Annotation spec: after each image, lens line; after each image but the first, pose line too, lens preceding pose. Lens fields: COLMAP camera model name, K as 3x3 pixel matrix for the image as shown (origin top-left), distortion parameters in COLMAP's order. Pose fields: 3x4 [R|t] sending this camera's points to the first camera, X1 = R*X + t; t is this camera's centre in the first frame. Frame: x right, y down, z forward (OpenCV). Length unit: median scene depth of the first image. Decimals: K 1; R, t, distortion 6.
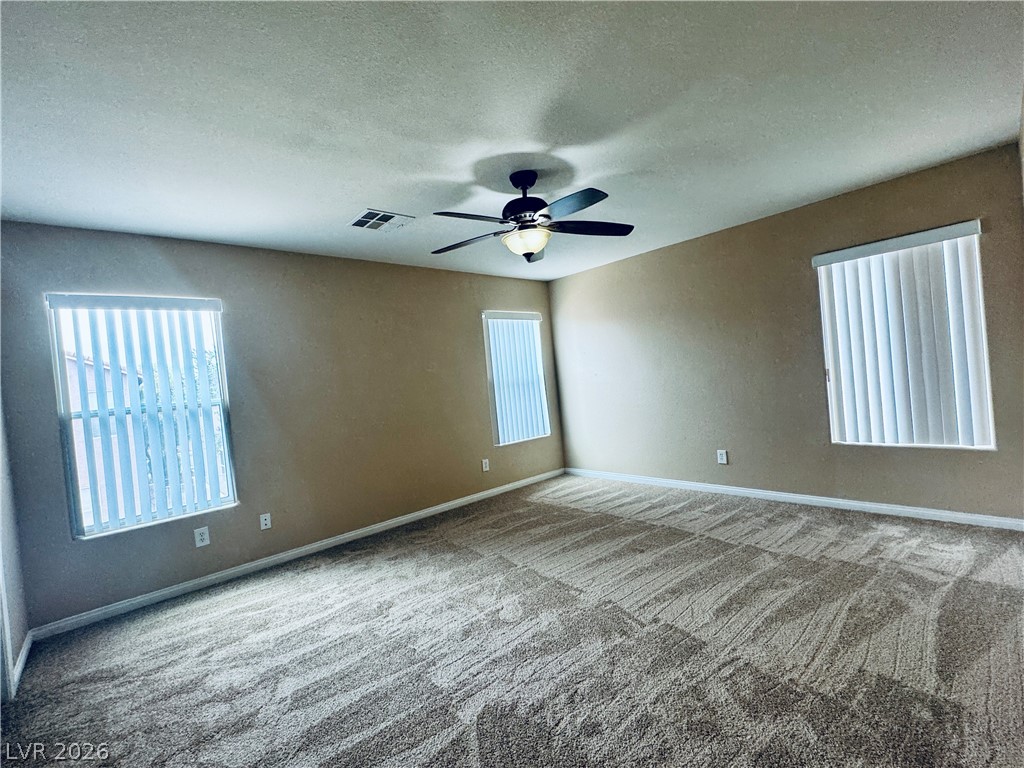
lens RADIAL K [[451.2, 0, 512.0], [0, 451.2, 384.0], [0, 0, 1]] dist [0.001463, 0.000306]
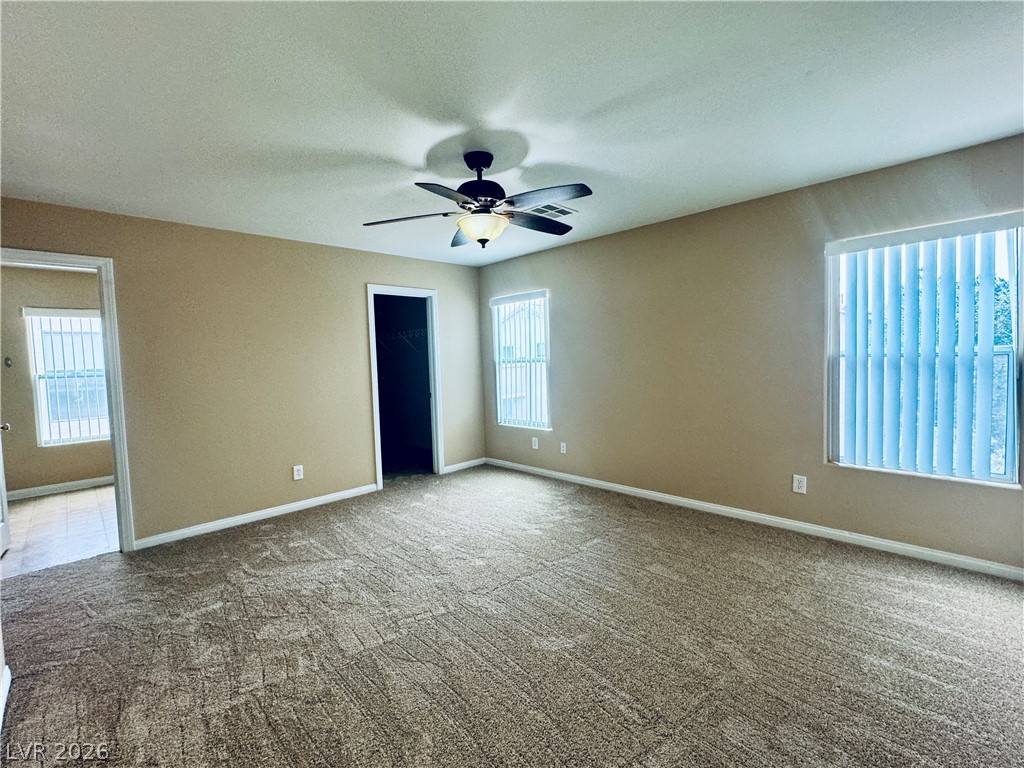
lens RADIAL K [[451.2, 0, 512.0], [0, 451.2, 384.0], [0, 0, 1]] dist [0.001463, 0.000306]
pose [[0.056150, 0.143441, -0.988065, 0.818742], [0.003240, 0.989595, 0.143847, -0.093698], [0.998417, -0.011278, 0.055101, 0.802084]]
